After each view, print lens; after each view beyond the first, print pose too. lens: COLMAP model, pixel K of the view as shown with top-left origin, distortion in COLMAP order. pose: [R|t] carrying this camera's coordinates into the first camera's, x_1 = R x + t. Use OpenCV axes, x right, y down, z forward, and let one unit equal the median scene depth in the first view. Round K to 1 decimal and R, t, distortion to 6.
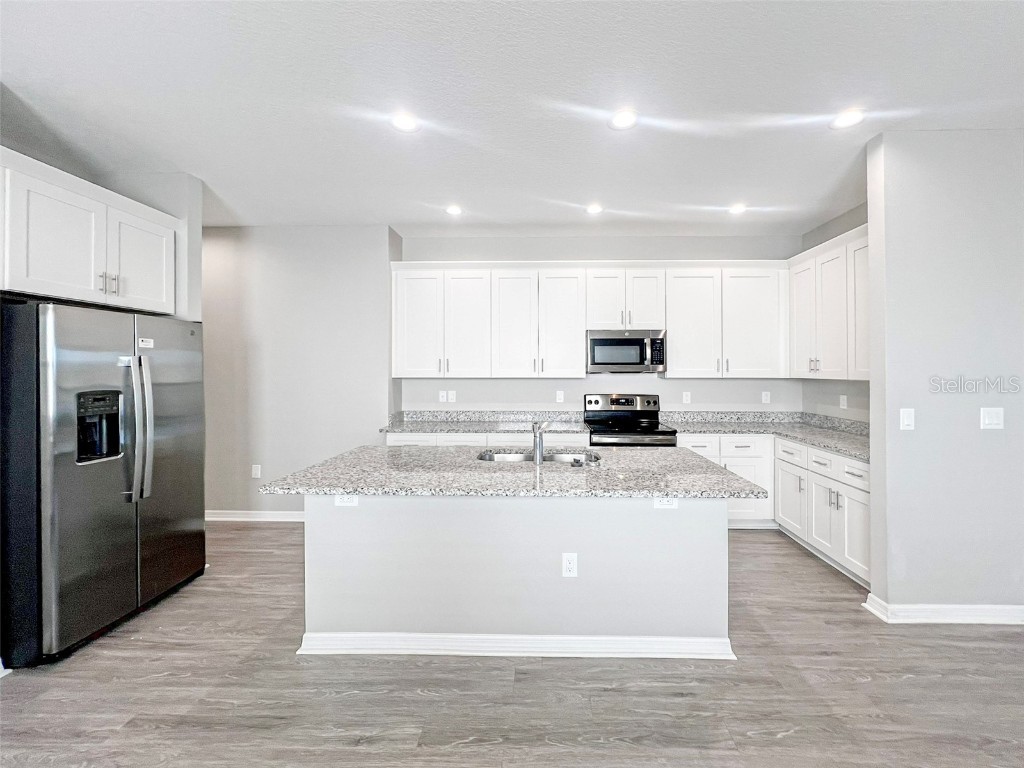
lens RADIAL K [[418.1, 0, 539.1], [0, 418.1, 367.5], [0, 0, 1]] dist [-0.000839, 0.000108]
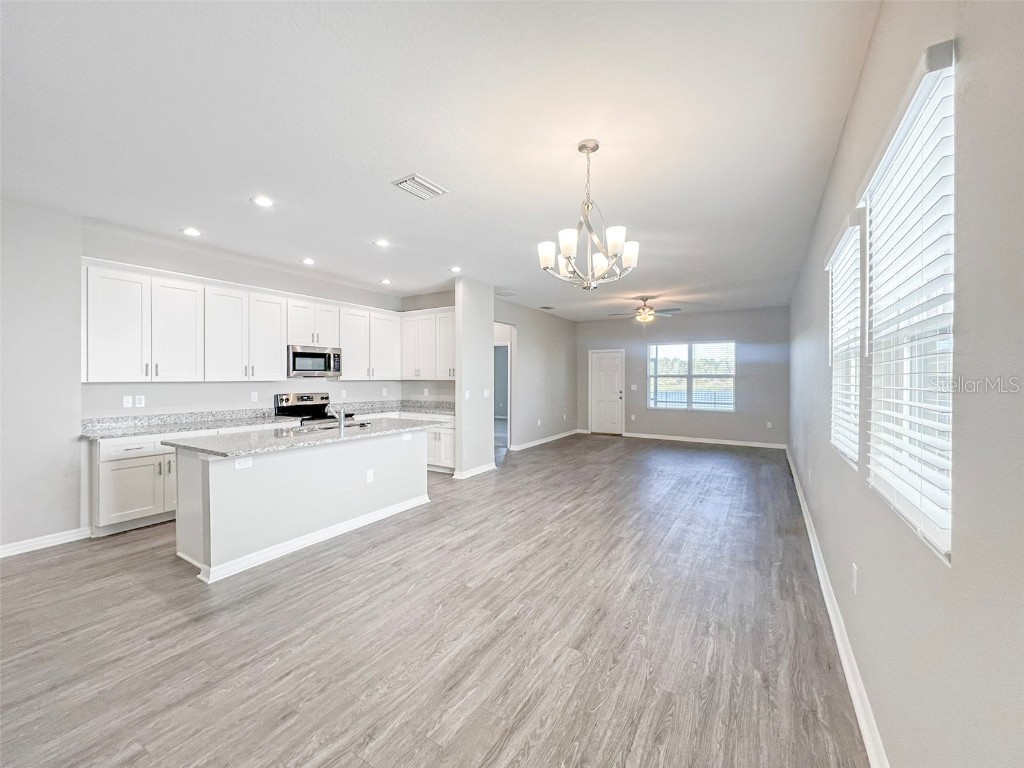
lens RADIAL K [[418.1, 0, 506.2], [0, 418.1, 380.5], [0, 0, 1]] dist [-0.000839, 0.000108]
pose [[0.515539, -0.007237, 0.856836, -0.680276], [-0.005898, 0.999911, 0.011995, 0.003558], [-0.856846, -0.011238, 0.515450, -0.282584]]
